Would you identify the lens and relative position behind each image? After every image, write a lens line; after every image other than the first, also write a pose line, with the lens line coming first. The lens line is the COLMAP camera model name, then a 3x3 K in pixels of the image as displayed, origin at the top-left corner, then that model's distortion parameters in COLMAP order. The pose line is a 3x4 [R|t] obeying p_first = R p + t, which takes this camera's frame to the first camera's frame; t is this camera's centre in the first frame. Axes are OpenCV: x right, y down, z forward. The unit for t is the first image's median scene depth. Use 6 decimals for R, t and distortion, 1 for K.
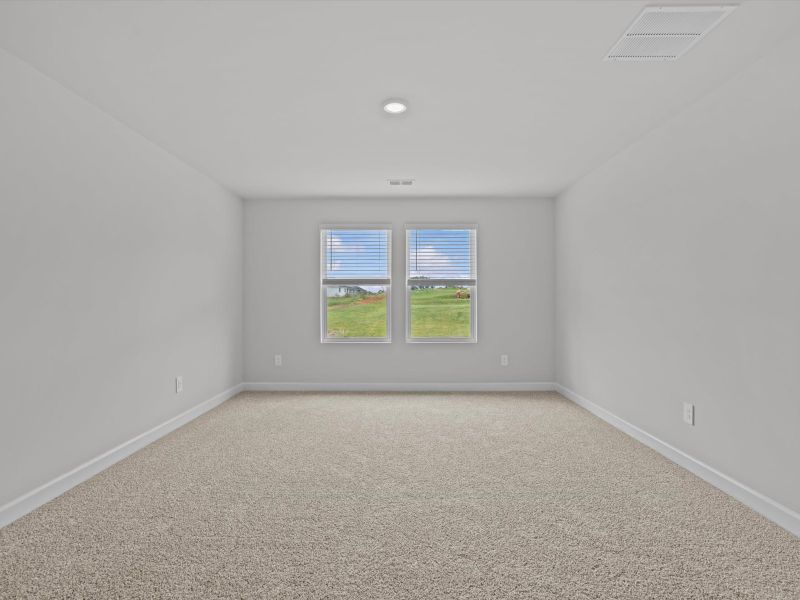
lens RADIAL K [[412.8, 0, 400.3], [0, 412.8, 305.1], [0, 0, 1]] dist [-0.002371, -0.000481]
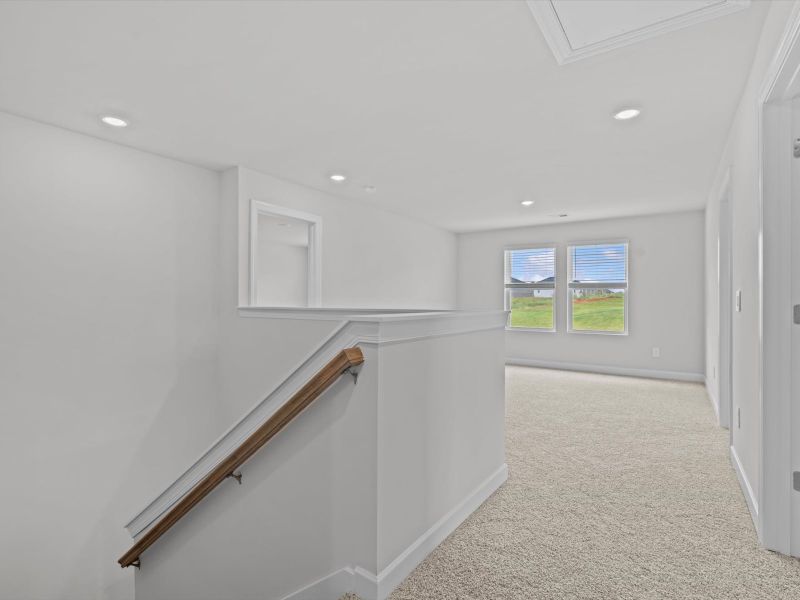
lens RADIAL K [[412.8, 0, 402.3], [0, 412.8, 298.9], [0, 0, 1]] dist [-0.002371, -0.000481]
pose [[0.813196, 0.012347, -0.581859, 0.351143], [-0.024990, 0.999594, -0.013714, 0.016285], [0.581453, 0.025693, 0.813174, -0.377786]]
